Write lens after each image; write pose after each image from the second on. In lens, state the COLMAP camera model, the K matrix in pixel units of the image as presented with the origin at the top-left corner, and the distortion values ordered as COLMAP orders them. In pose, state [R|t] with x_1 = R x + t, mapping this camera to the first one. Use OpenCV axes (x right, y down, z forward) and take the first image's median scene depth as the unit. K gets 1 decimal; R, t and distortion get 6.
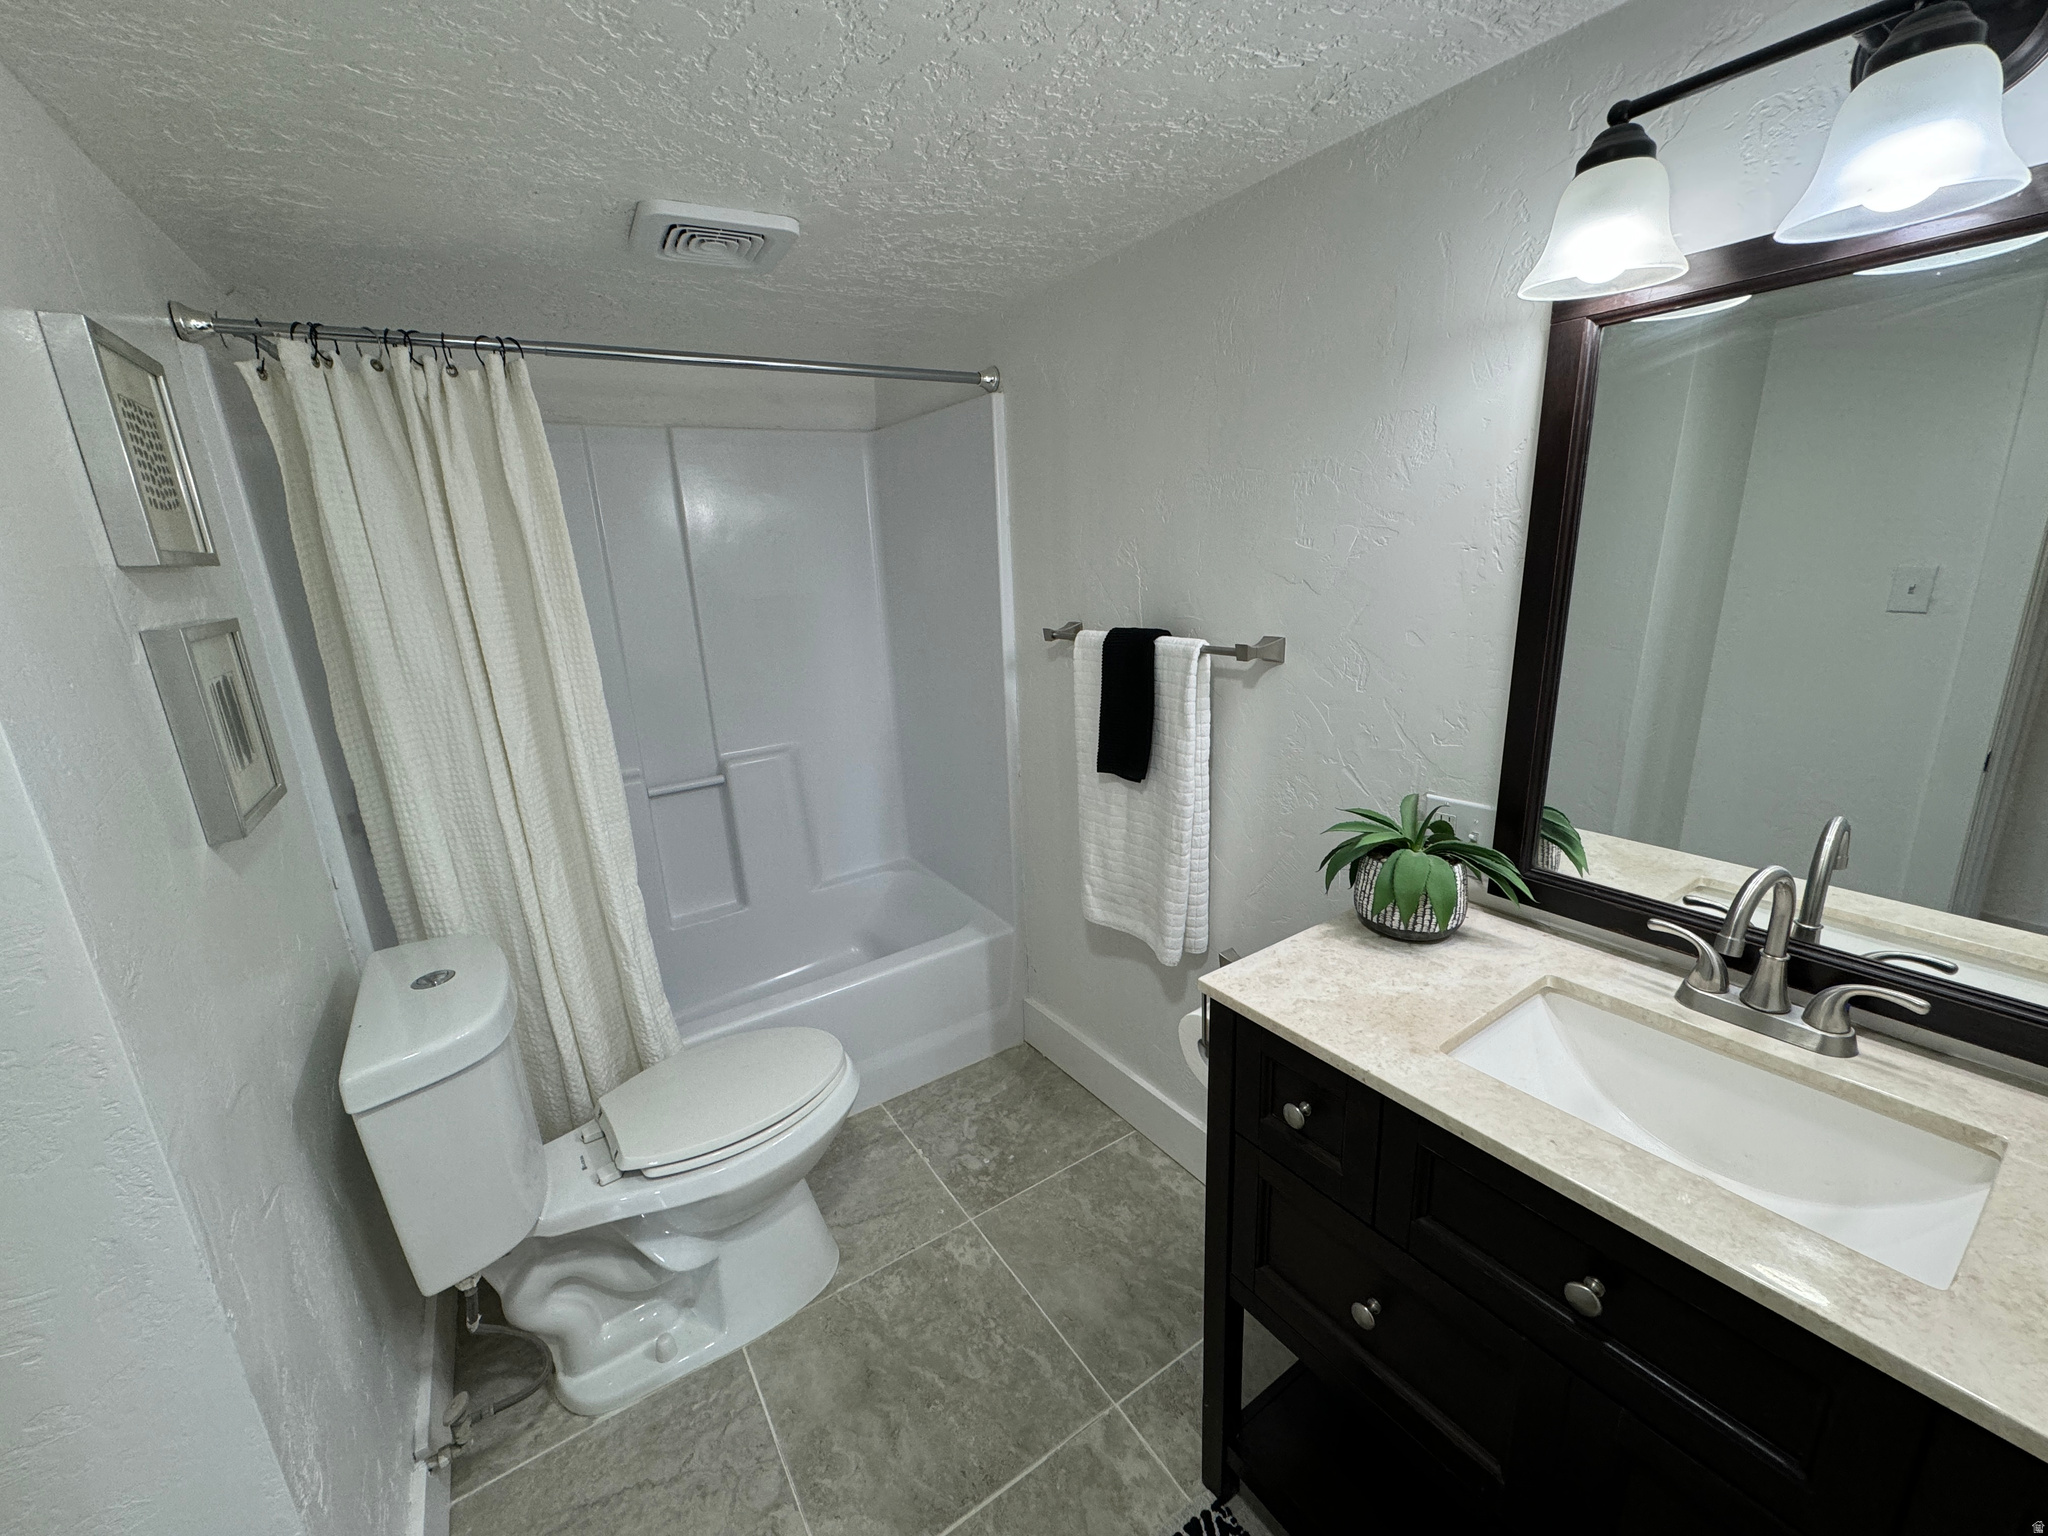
lens RADIAL K [[813.4, 0, 1022.3], [0, 813.4, 764.8], [0, 0, 1]] dist [-0.000015, -0.000591]
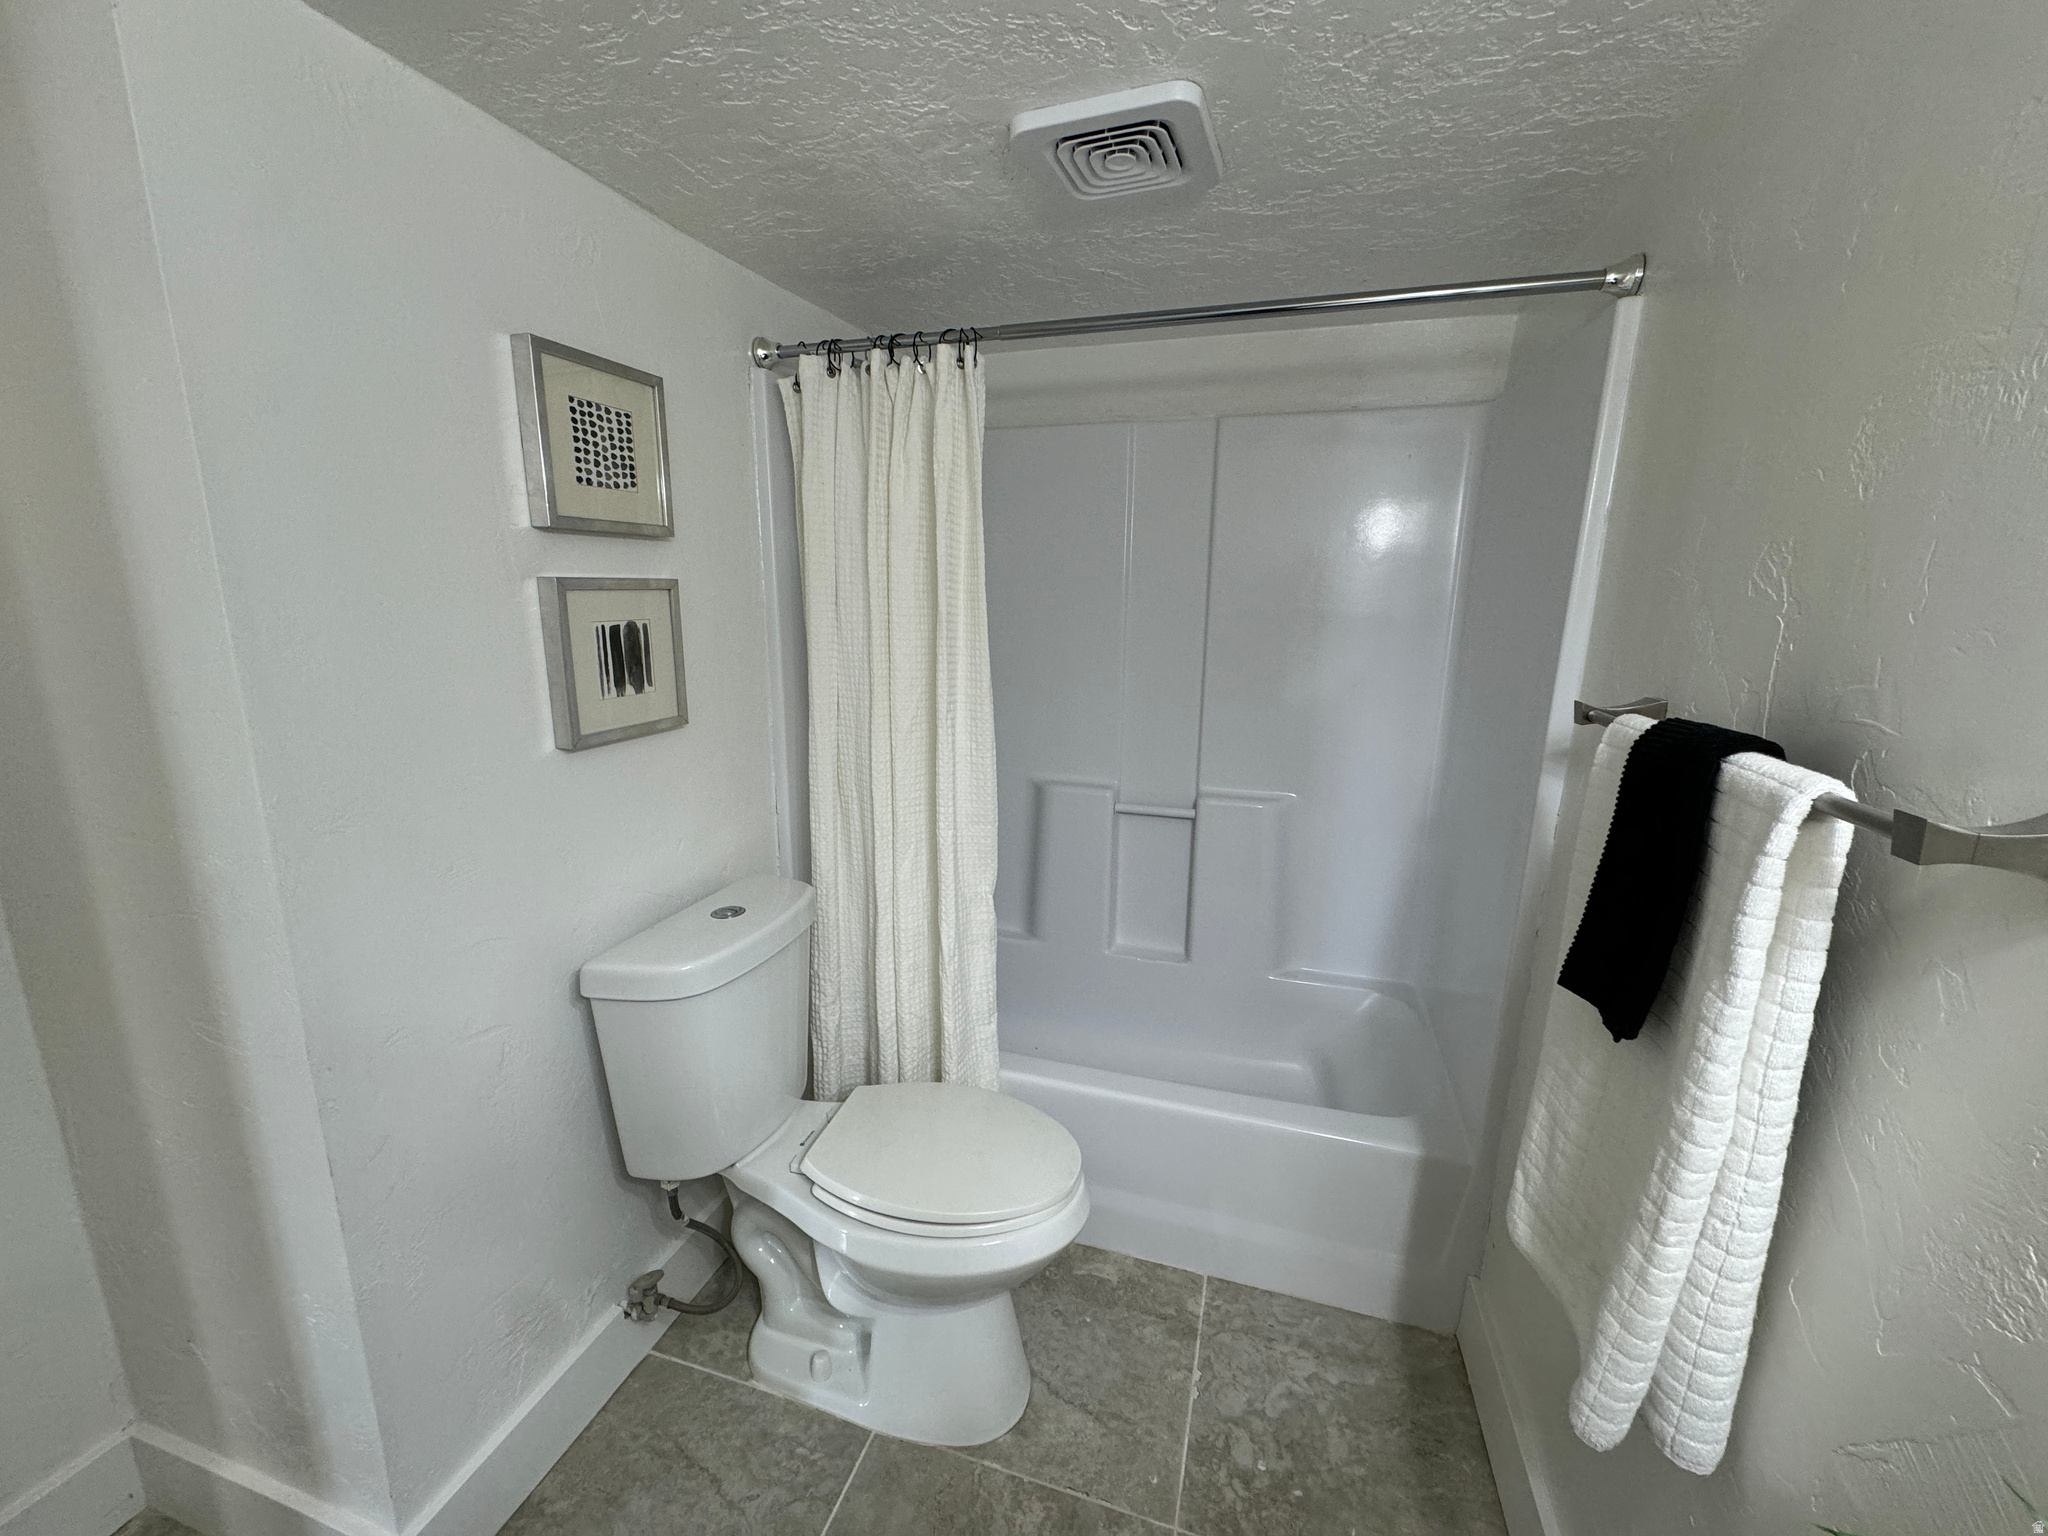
lens RADIAL K [[813.4, 0, 1022.3], [0, 813.4, 764.8], [0, 0, 1]] dist [-0.000015, -0.000591]
pose [[0.633750, 0.217761, -0.742254, 0.257330], [-0.241221, 0.967344, 0.077838, -0.093780], [0.734965, 0.129717, 0.665583, 0.431962]]
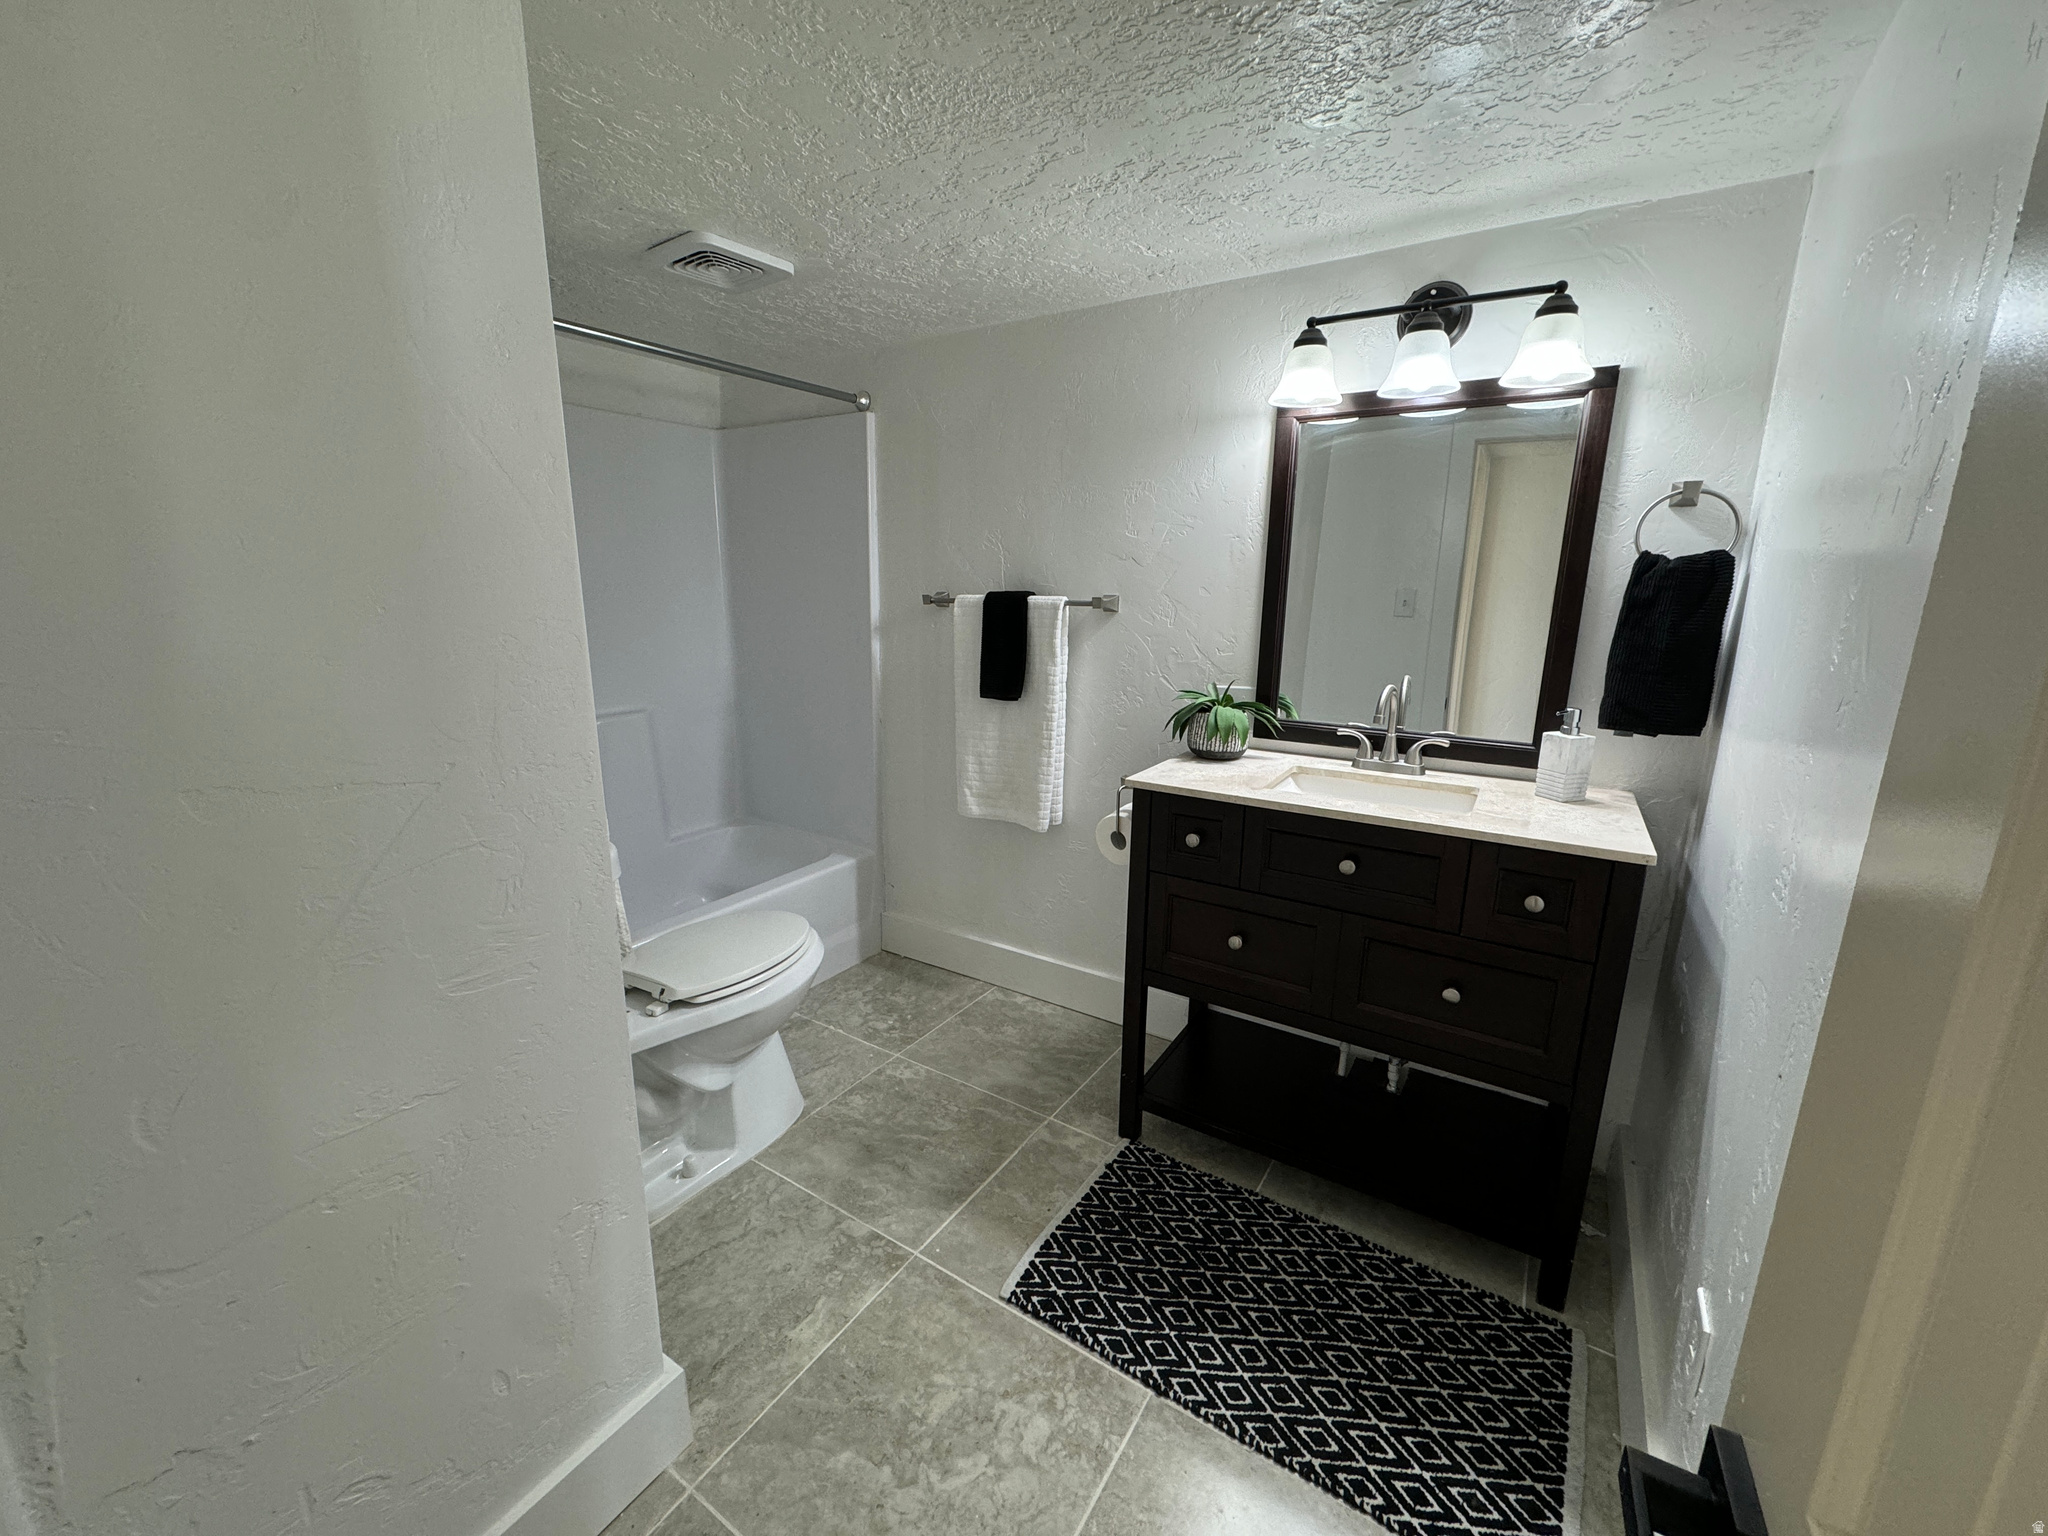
lens RADIAL K [[813.0, 0, 1021.2], [0, 813.0, 761.9], [0, 0, 1]] dist [0.001256, 0.000081]
pose [[0.917833, -0.031063, 0.395750, -0.432331], [0.050451, 0.997977, -0.038675, 0.193338], [-0.393748, 0.055463, 0.917544, -0.295449]]
